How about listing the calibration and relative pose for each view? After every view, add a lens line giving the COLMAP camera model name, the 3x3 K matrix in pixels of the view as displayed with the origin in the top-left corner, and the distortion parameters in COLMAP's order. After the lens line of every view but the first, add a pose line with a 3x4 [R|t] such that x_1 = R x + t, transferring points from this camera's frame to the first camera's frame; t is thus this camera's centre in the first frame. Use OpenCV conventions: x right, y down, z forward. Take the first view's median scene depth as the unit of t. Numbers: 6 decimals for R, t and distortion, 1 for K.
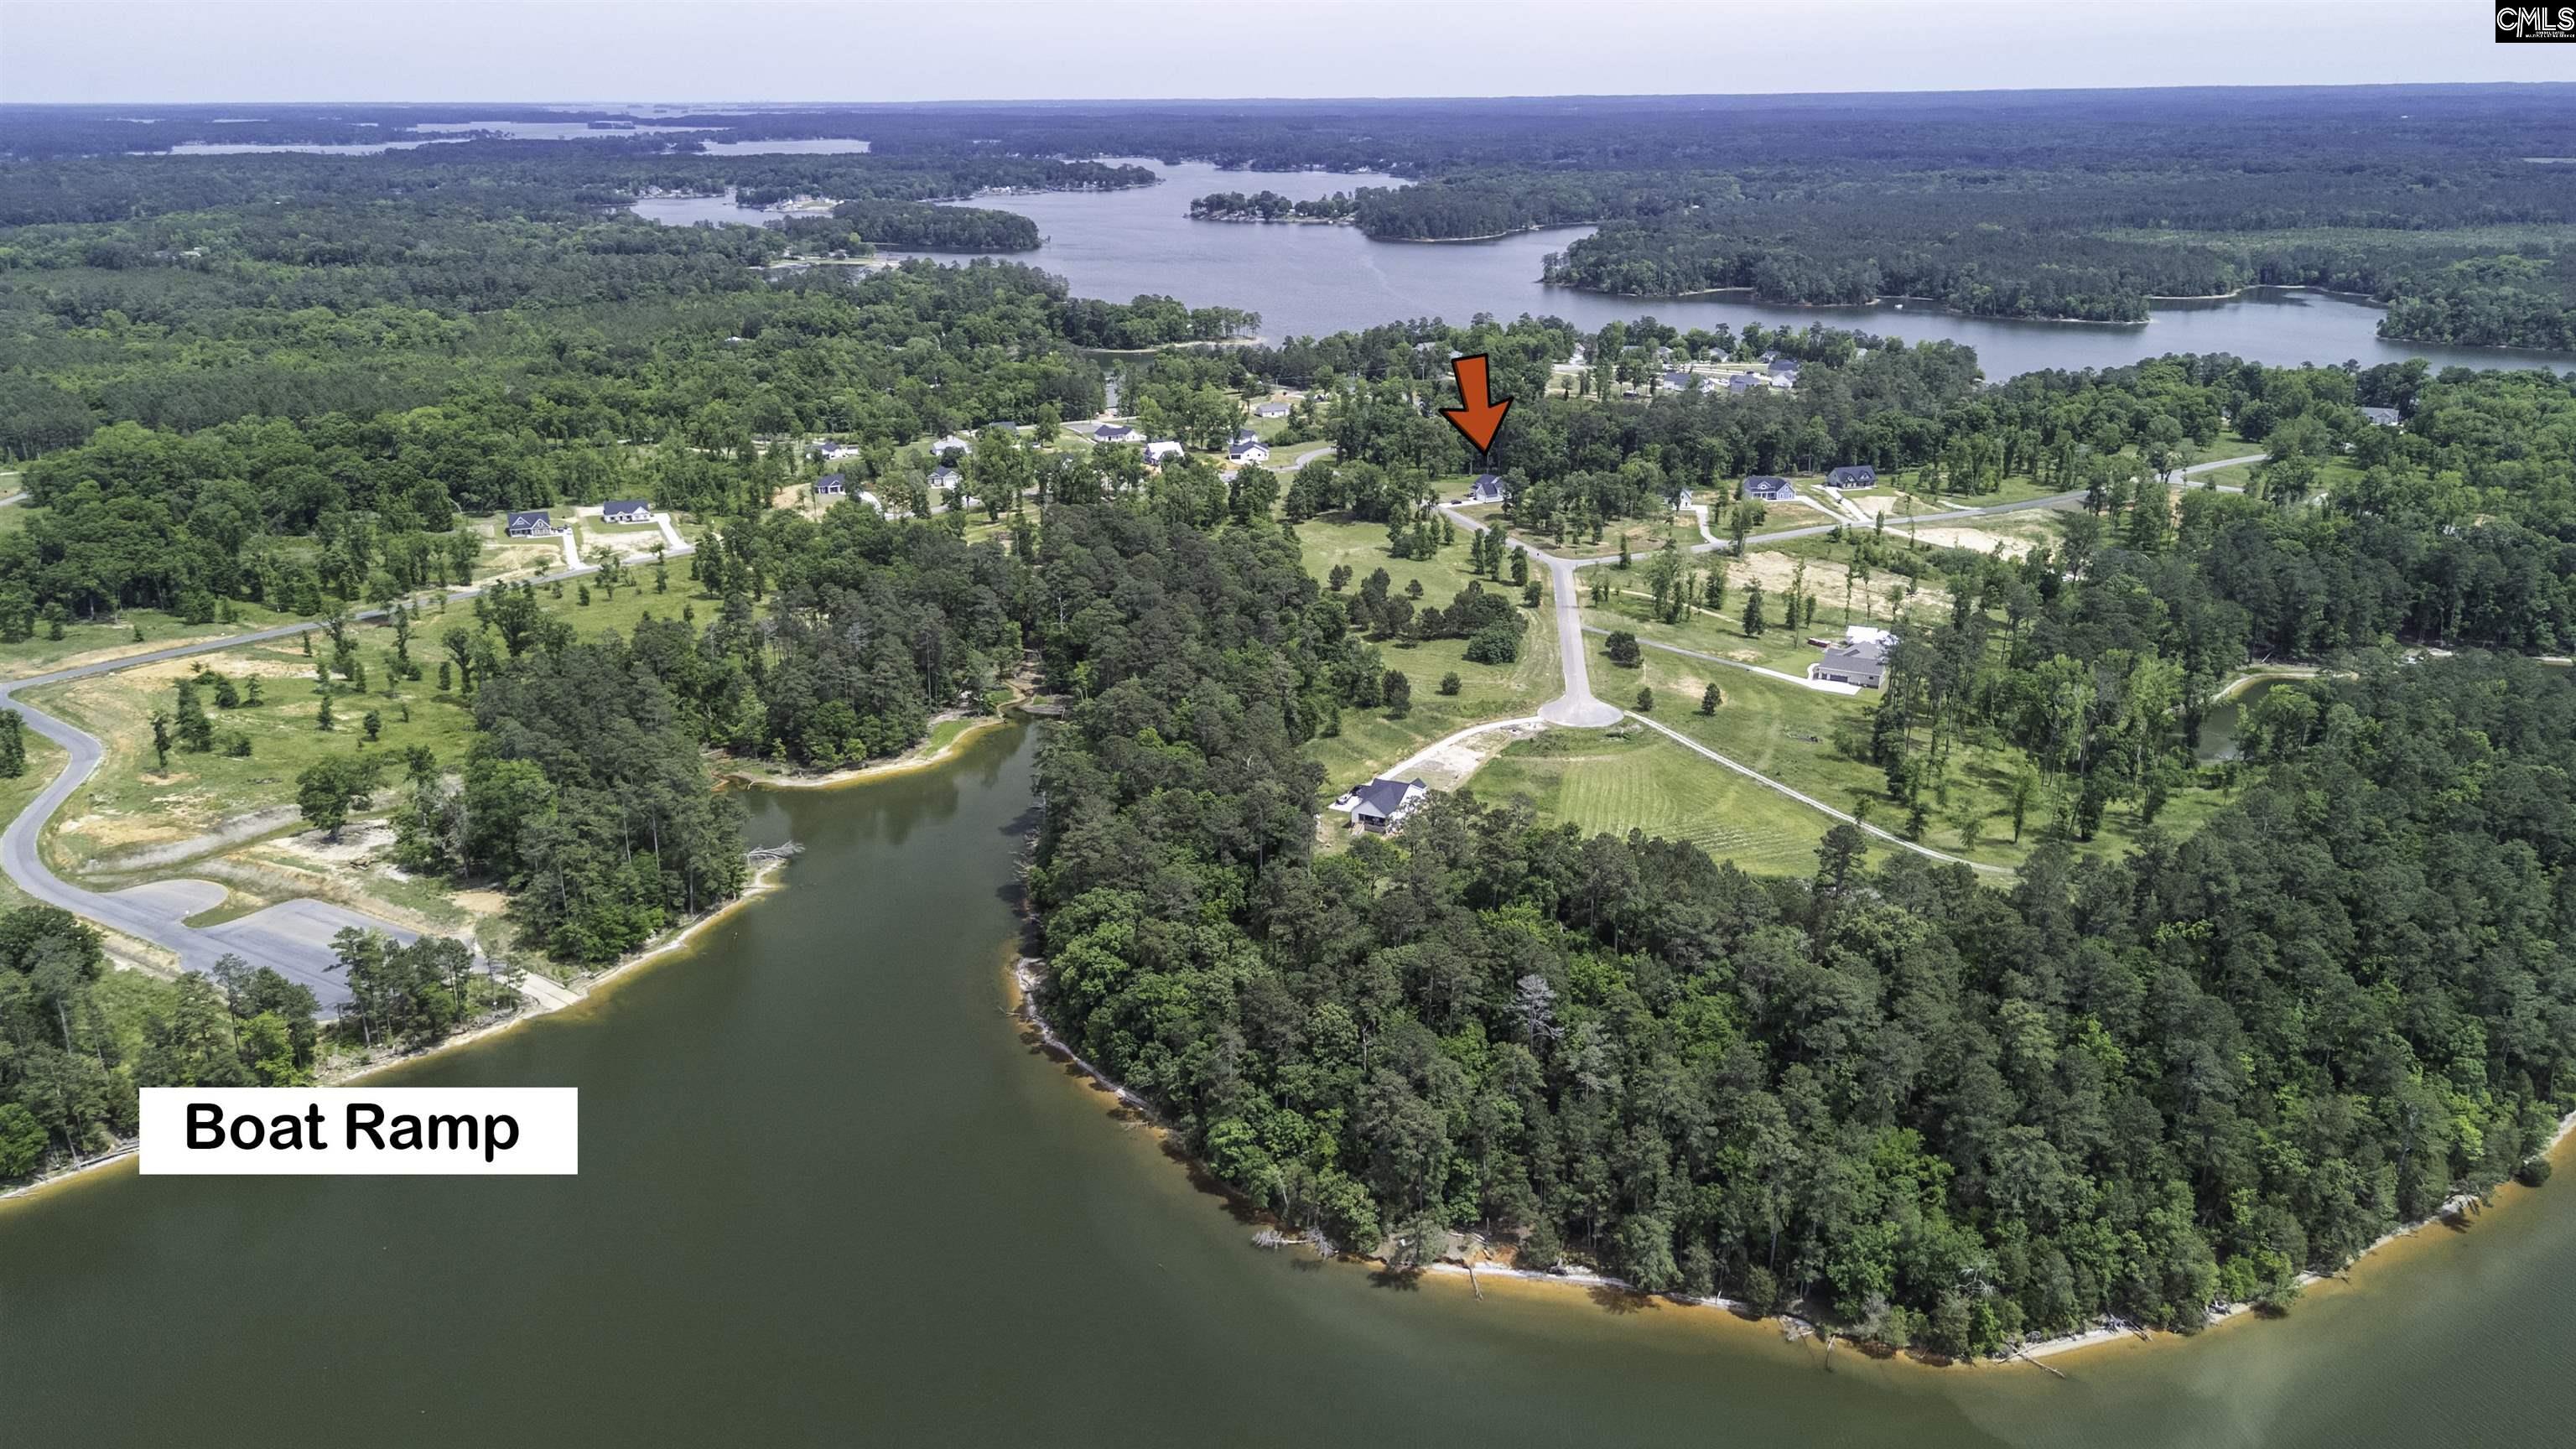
lens RADIAL K [[1910.9, 0, 1297.9], [0, 1910.9, 718.8], [0, 0, 1]] dist [0.056701, -0.043988]
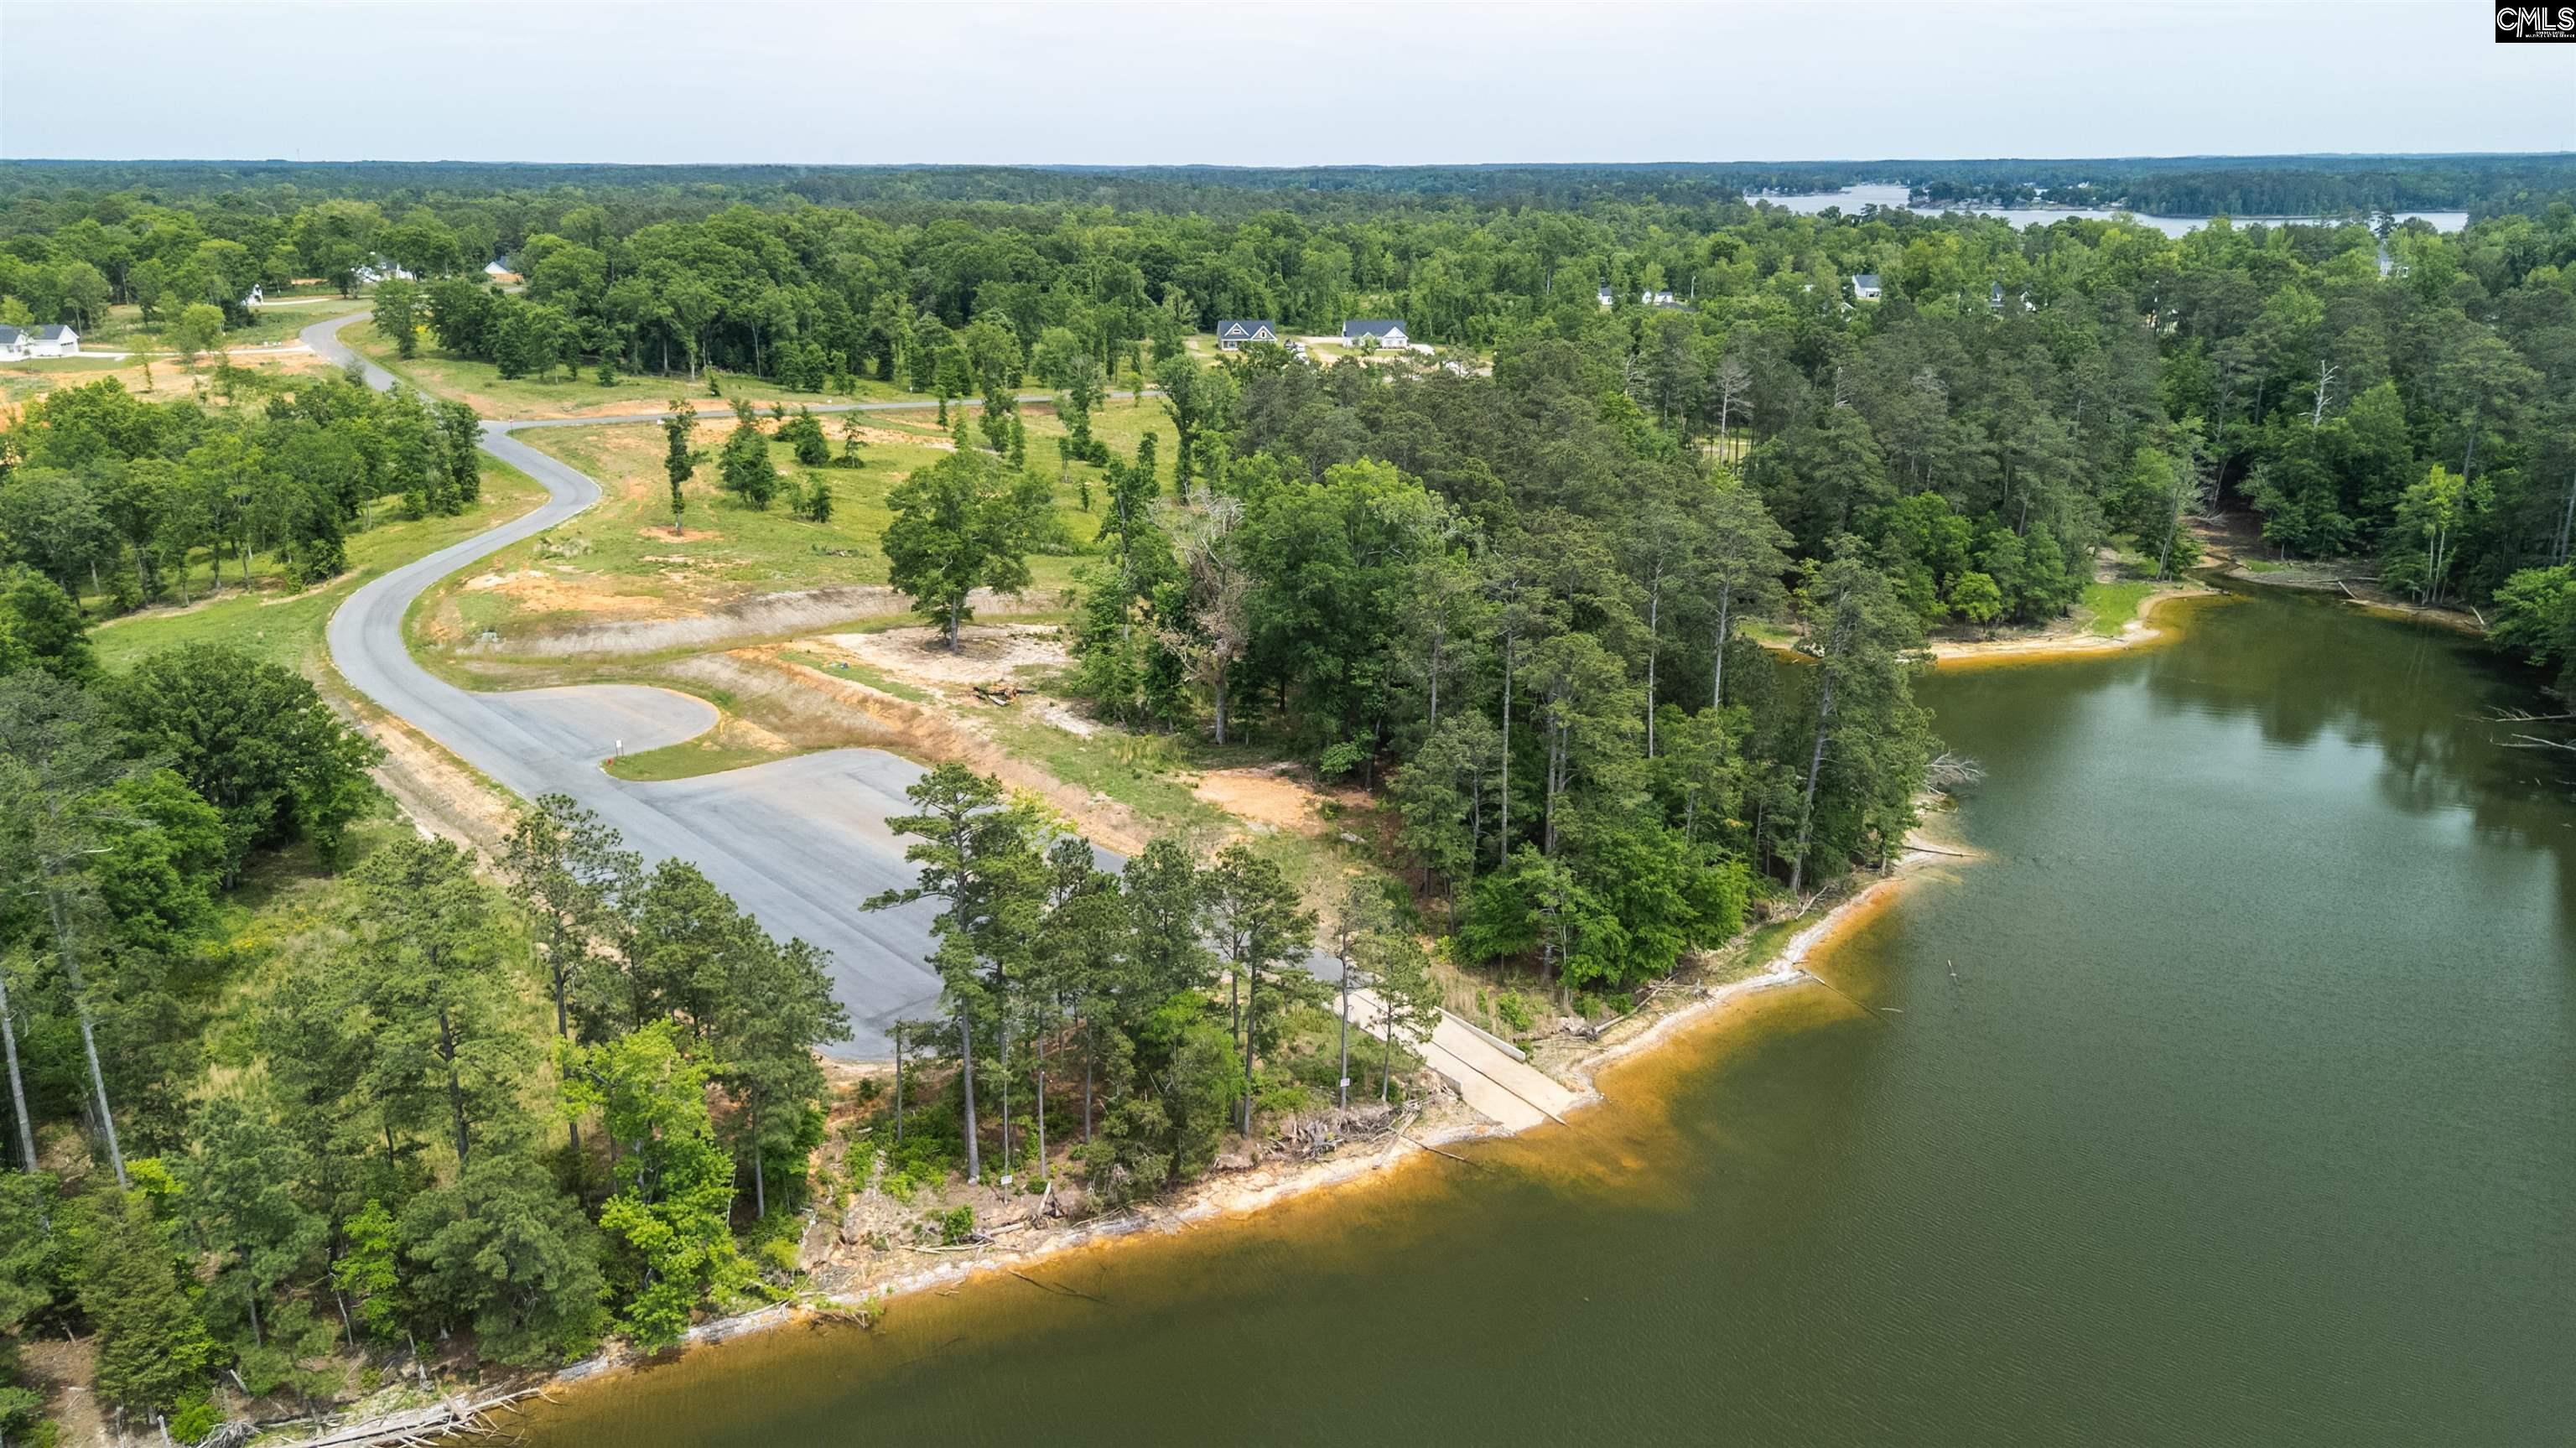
lens RADIAL K [[1910.8, 0, 1281.6], [0, 1910.8, 721.8], [0, 0, 1]] dist [0.056701, -0.043988]
pose [[0.951259, 0.090897, -0.294692, -0.302694], [-0.100690, 0.994751, -0.018197, 0.085428], [0.291491, 0.046983, 0.955419, 0.621049]]
